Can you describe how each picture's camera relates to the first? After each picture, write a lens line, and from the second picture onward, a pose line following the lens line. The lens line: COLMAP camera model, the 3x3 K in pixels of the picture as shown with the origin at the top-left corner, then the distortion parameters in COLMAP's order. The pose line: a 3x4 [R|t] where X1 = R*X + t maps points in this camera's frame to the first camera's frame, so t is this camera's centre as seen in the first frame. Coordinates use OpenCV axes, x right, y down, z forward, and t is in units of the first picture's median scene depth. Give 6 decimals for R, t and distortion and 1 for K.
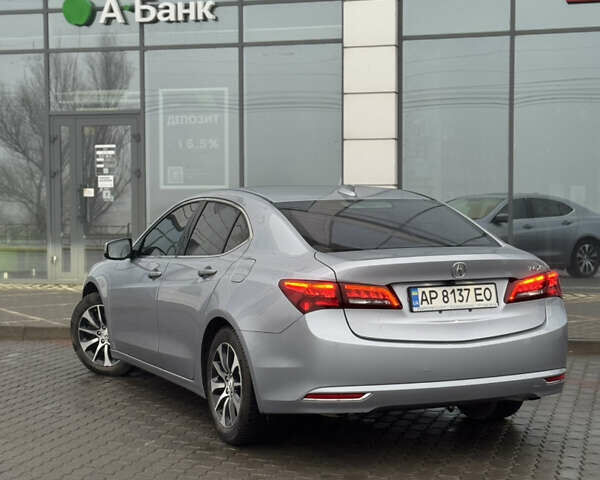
lens RADIAL K [[1354.4, 0, 300.0], [0, 1354.4, 240.0], [0, 0, 1]] dist [0.194275, -0.006991]
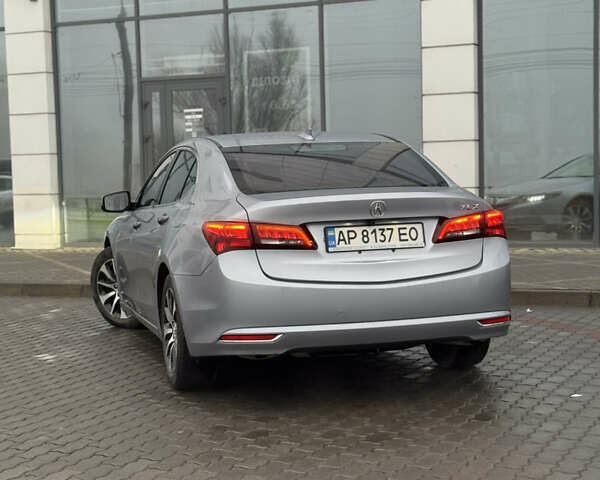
lens RADIAL K [[1354.4, 0, 300.0], [0, 1354.4, 240.0], [0, 0, 1]] dist [0.194275, -0.006991]
pose [[0.985787, -0.013196, -0.167483, 0.218757], [0.016051, 0.999748, 0.015707, 0.027573], [0.167234, -0.018172, 0.985750, 0.032405]]
